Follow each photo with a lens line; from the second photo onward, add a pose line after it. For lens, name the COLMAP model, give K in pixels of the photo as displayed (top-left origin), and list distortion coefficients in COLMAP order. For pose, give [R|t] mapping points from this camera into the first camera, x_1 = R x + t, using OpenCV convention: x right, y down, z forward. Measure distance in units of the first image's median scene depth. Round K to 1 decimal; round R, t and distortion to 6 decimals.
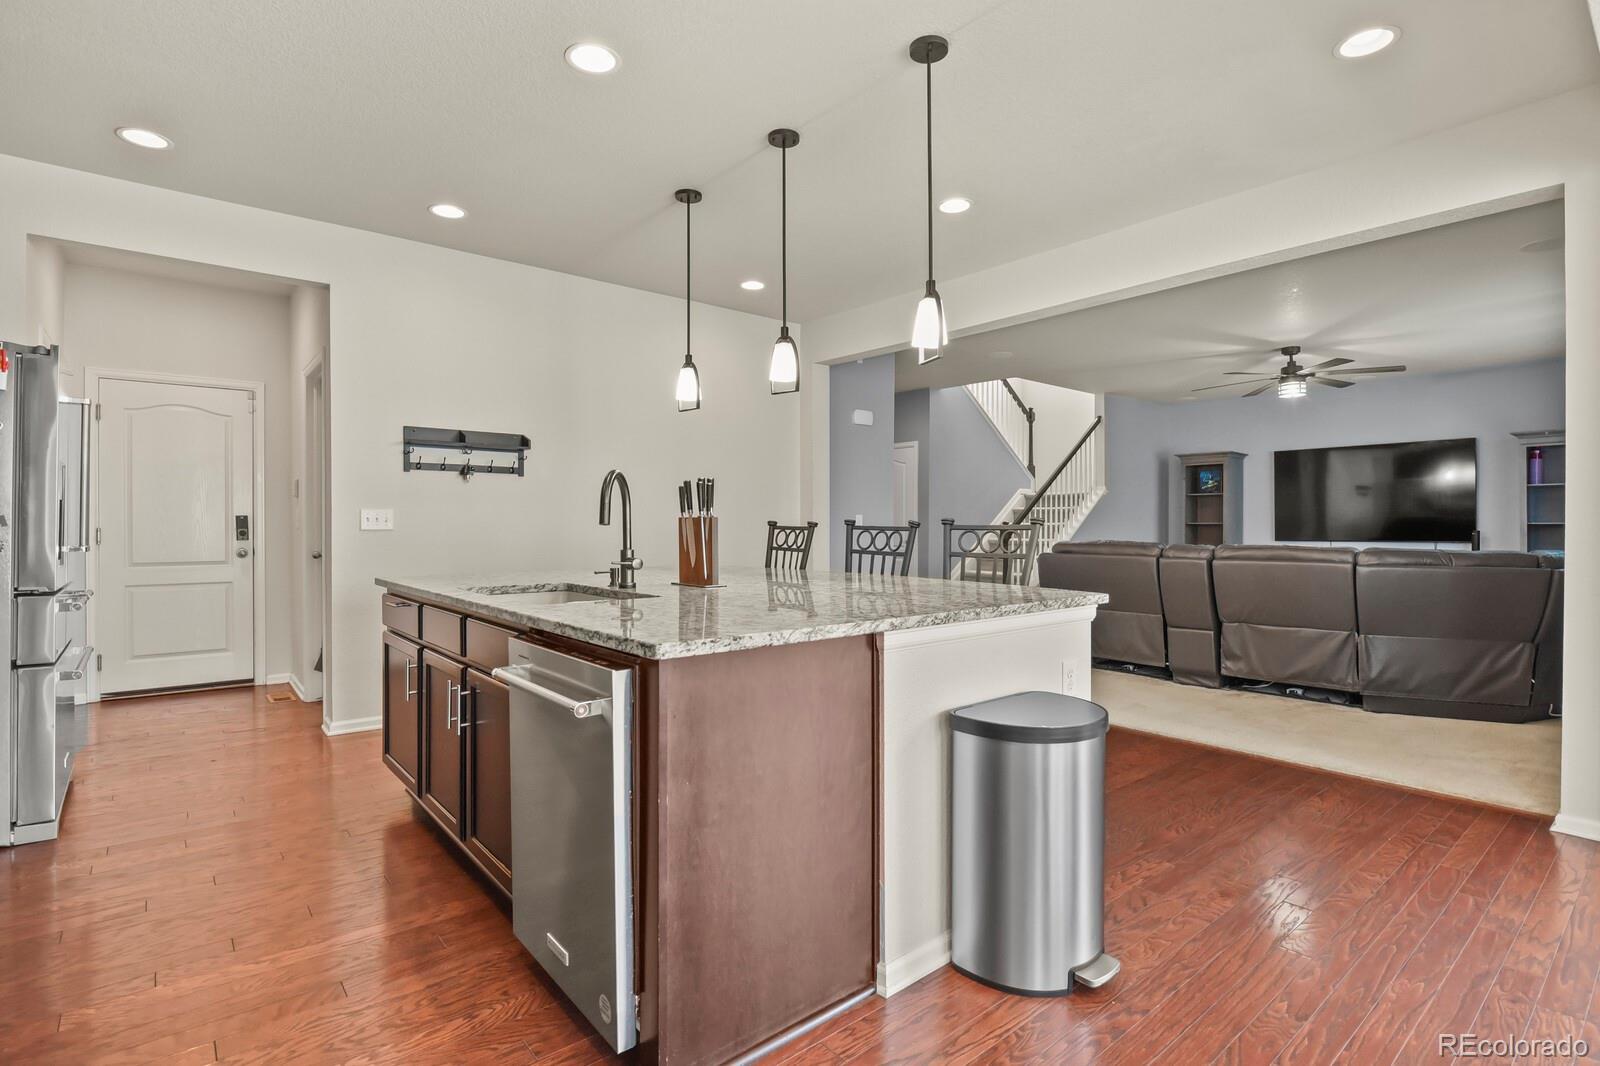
lens RADIAL K [[777.2, 0, 805.4], [0, 777.2, 536.9], [0, 0, 1]] dist [-0.003002, -0.005857]
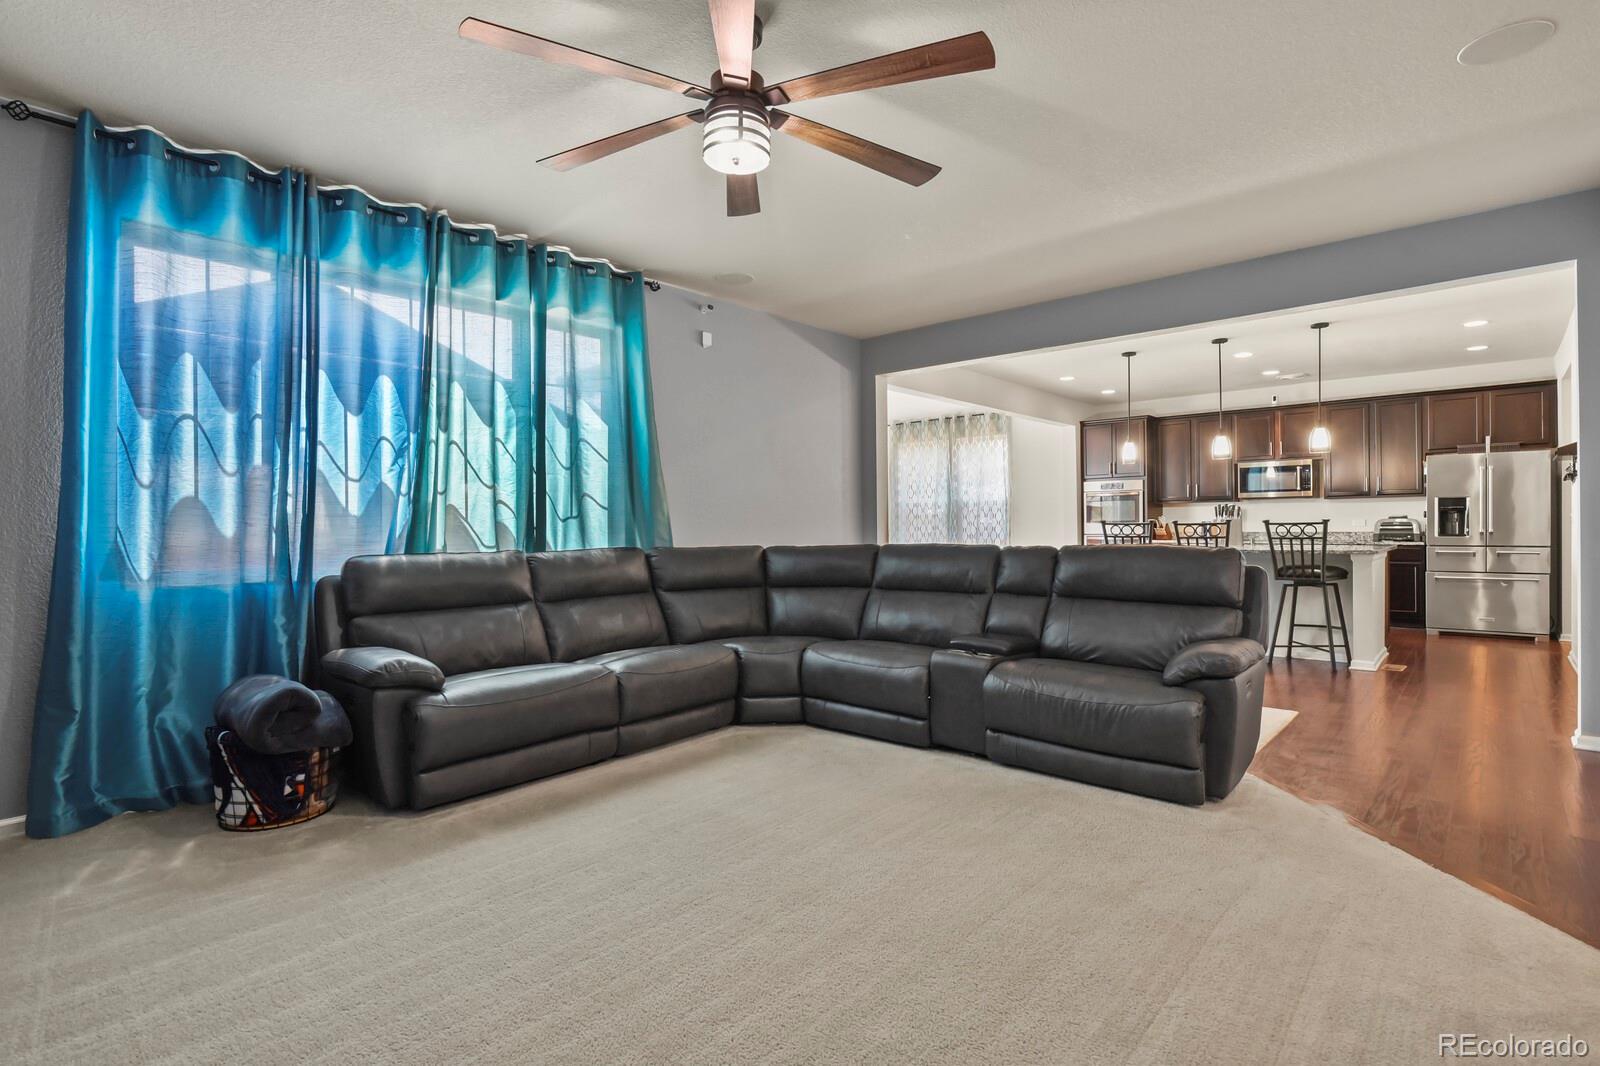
lens RADIAL K [[777.2, 0, 810.2], [0, 777.2, 531.7], [0, 0, 1]] dist [-0.003002, -0.005857]
pose [[-0.990543, 0.006328, -0.137054, 0.968572], [0.003417, 0.999764, 0.021466, -0.026483], [0.137158, 0.020794, -0.990331, 2.056384]]
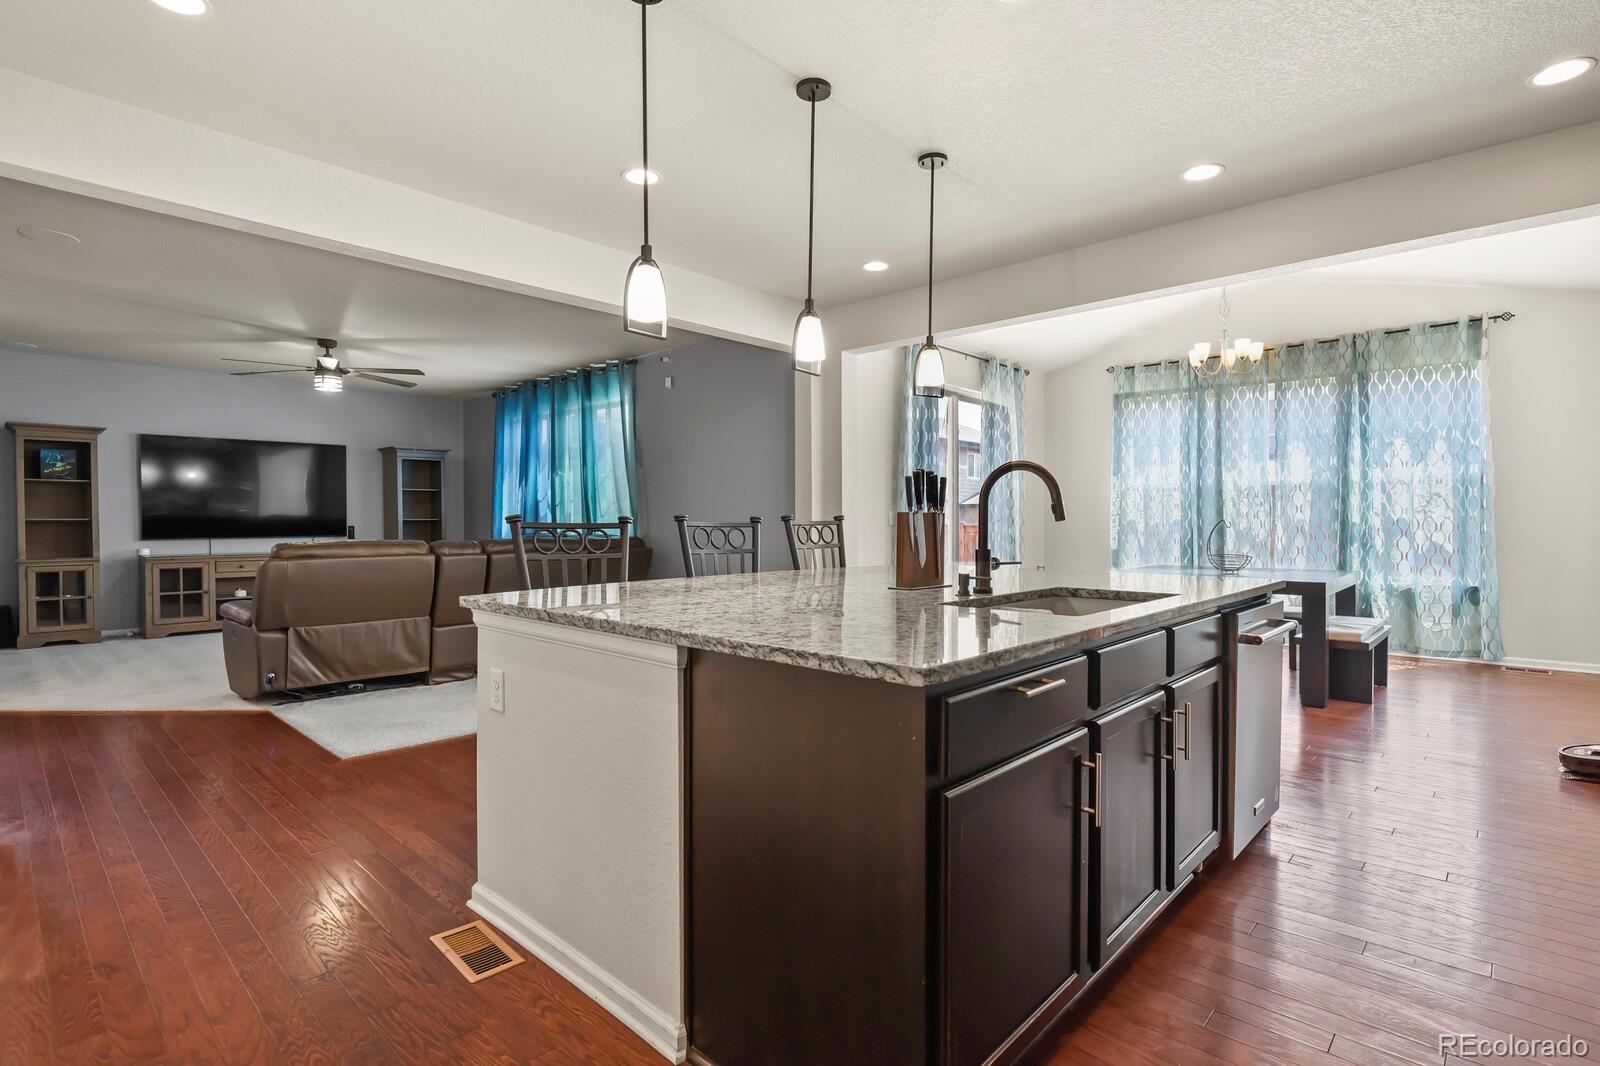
lens RADIAL K [[777.2, 0, 808.8], [0, 777.2, 529.2], [0, 0, 1]] dist [-0.003002, -0.005857]
pose [[-0.120586, -0.012439, 0.992625, -0.644792], [0.018078, 0.999728, 0.014724, -0.012973], [-0.992538, 0.019720, -0.120328, 0.777944]]
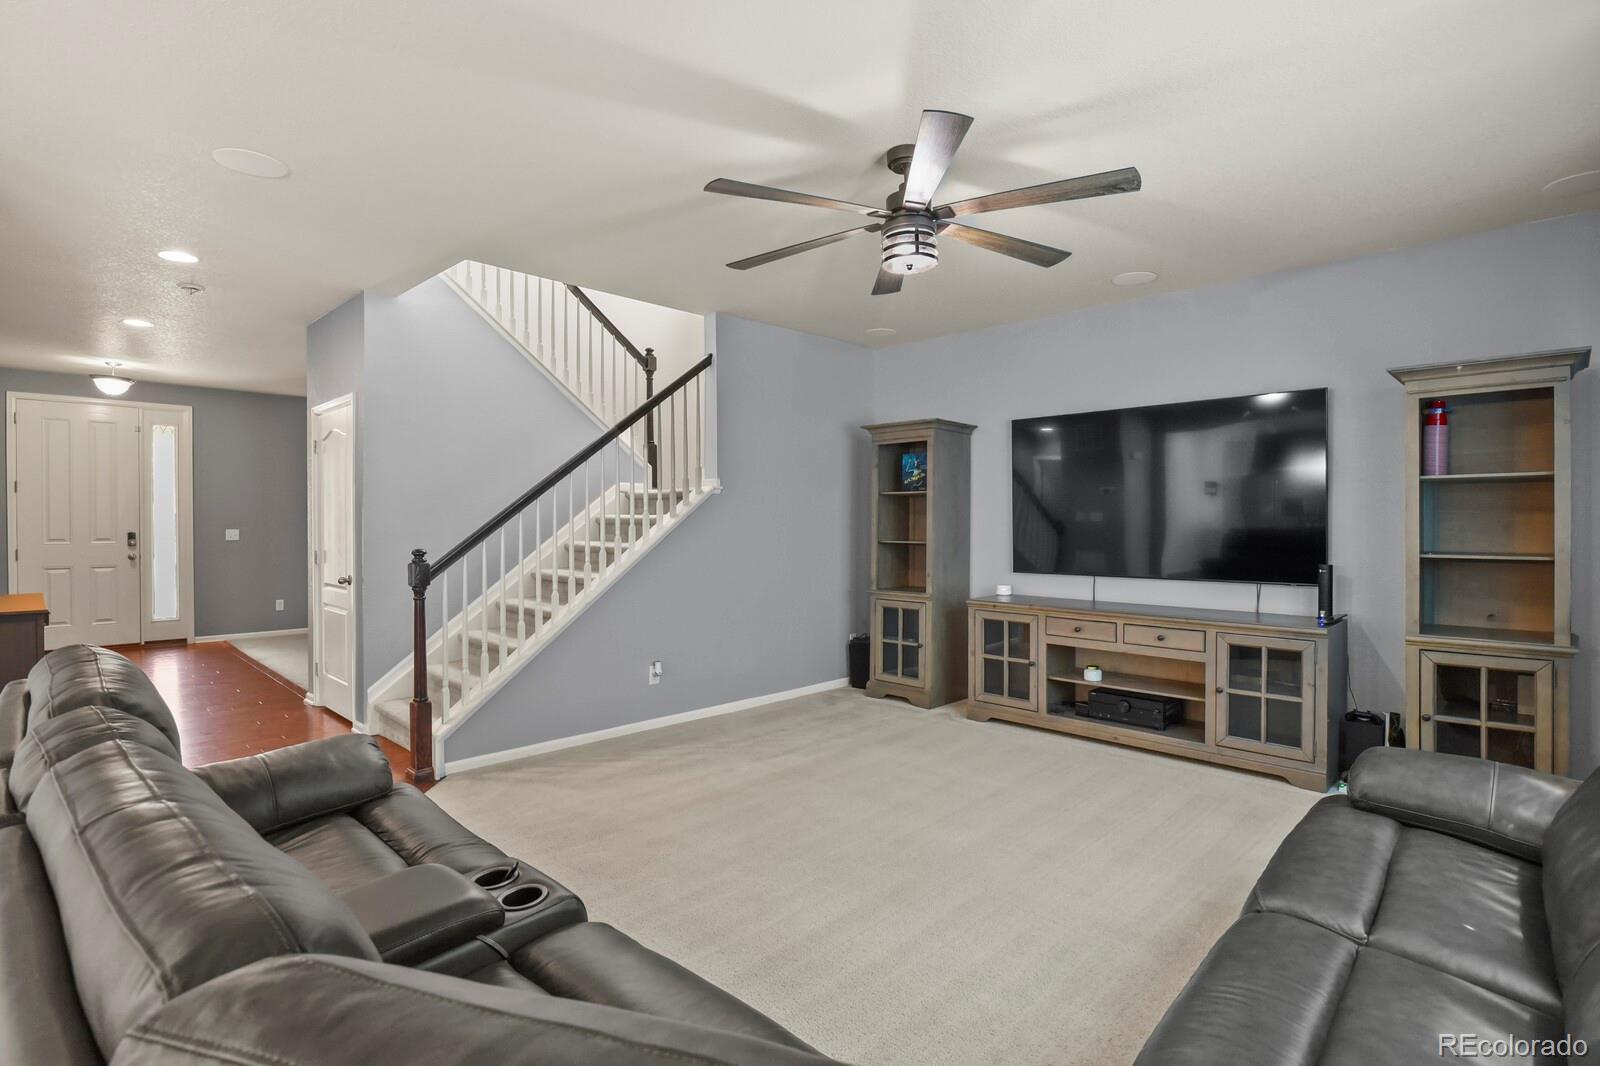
lens RADIAL K [[777.2, 0, 803.4], [0, 777.2, 533.2], [0, 0, 1]] dist [-0.003002, -0.005857]
pose [[0.994381, -0.001310, 0.105853, 0.784749], [0.001286, 0.999999, 0.000294, -0.051679], [-0.105854, -0.000156, 0.994382, 0.878450]]
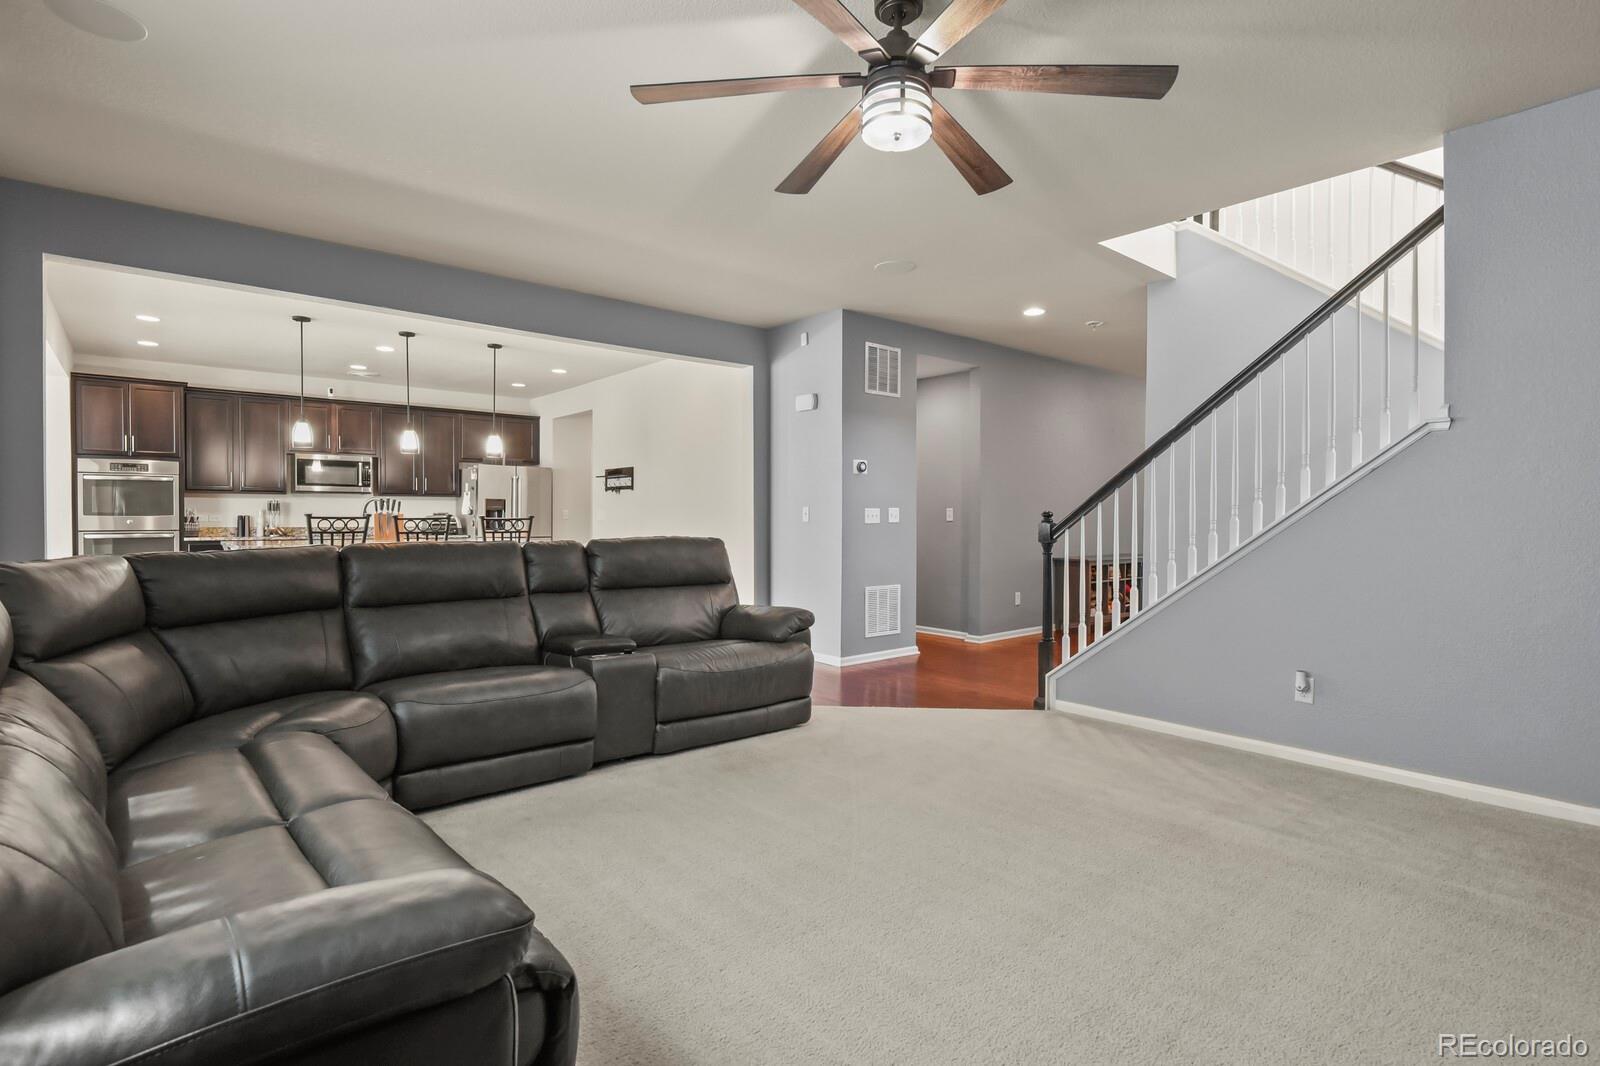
lens RADIAL K [[777.2, 0, 809.8], [0, 777.2, 522.1], [0, 0, 1]] dist [-0.003002, -0.005857]
pose [[0.003488, 0.003752, -0.999987, 1.467128], [-0.017942, 0.999832, 0.003689, -0.019463], [0.999833, 0.017929, 0.003555, 1.457128]]
